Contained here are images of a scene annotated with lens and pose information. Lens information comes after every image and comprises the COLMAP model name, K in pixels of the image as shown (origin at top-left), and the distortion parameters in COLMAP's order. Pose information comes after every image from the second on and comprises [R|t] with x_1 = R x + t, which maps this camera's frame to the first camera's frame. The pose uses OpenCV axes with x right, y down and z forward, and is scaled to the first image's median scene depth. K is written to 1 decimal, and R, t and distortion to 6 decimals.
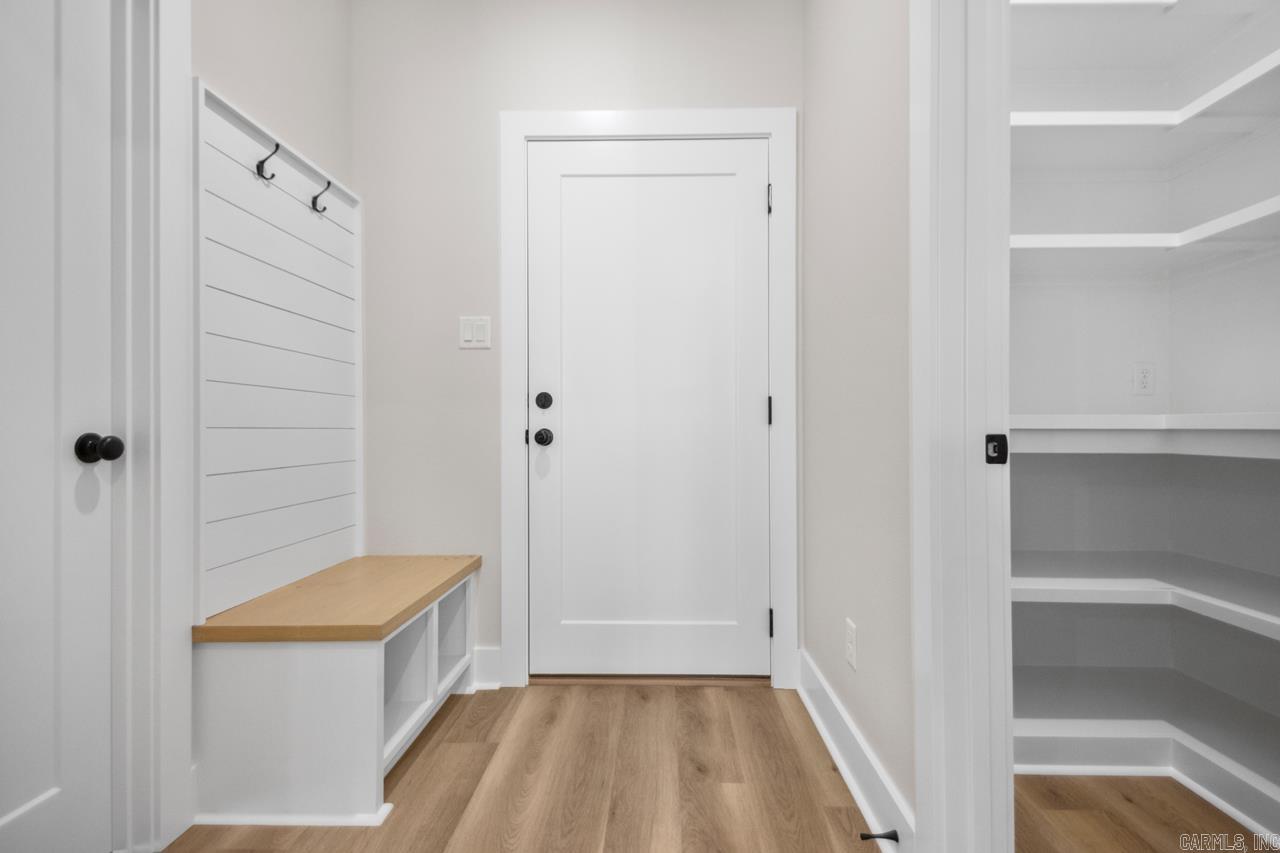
lens RADIAL K [[584.6, 0, 643.1], [0, 584.6, 419.6], [0, 0, 1]] dist [-0.002774, -0.002544]
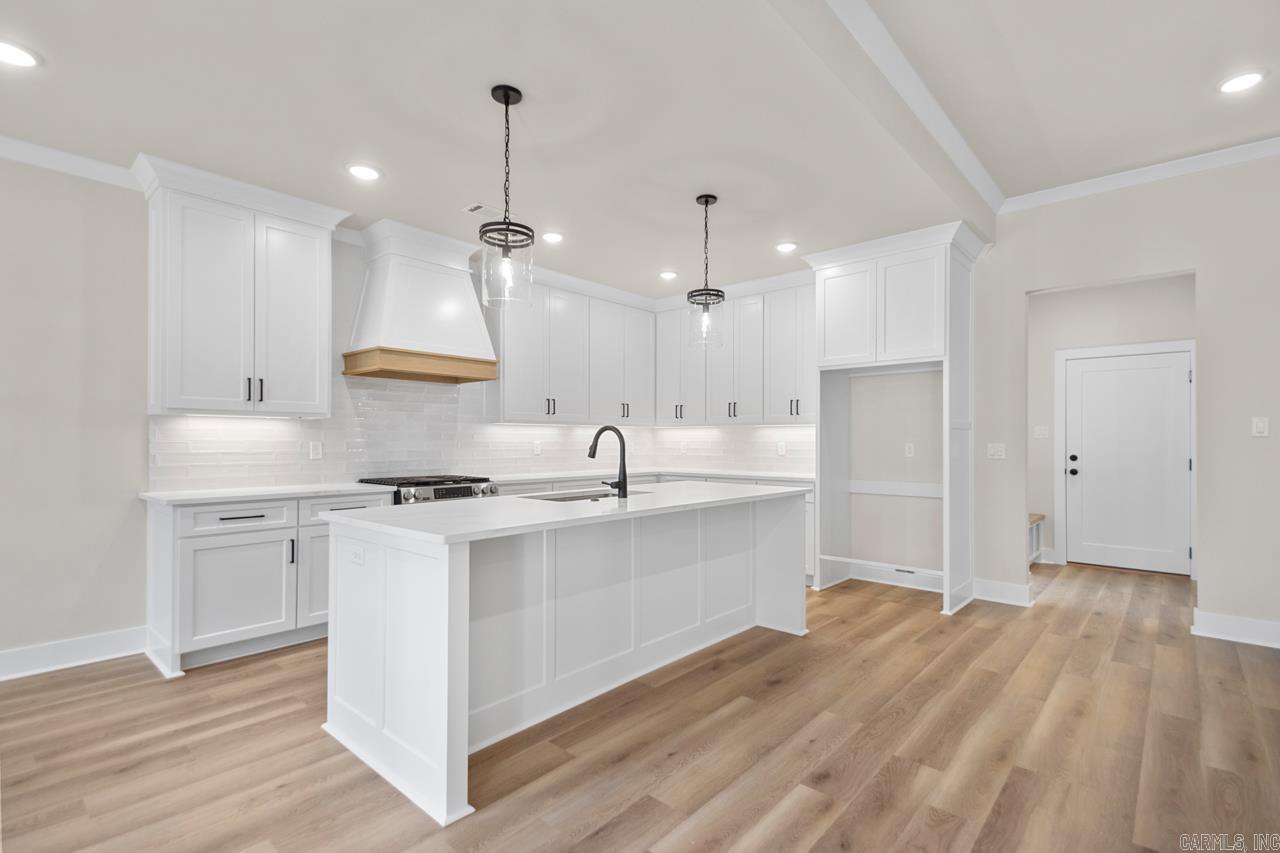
lens RADIAL K [[584.6, 0, 639.6], [0, 584.6, 439.0], [0, 0, 1]] dist [-0.002774, -0.002544]
pose [[0.766959, 0.002170, -0.641692, 0.016821], [-0.009545, 0.999922, -0.008027, -0.078917], [0.641625, 0.012282, 0.766920, -2.293543]]
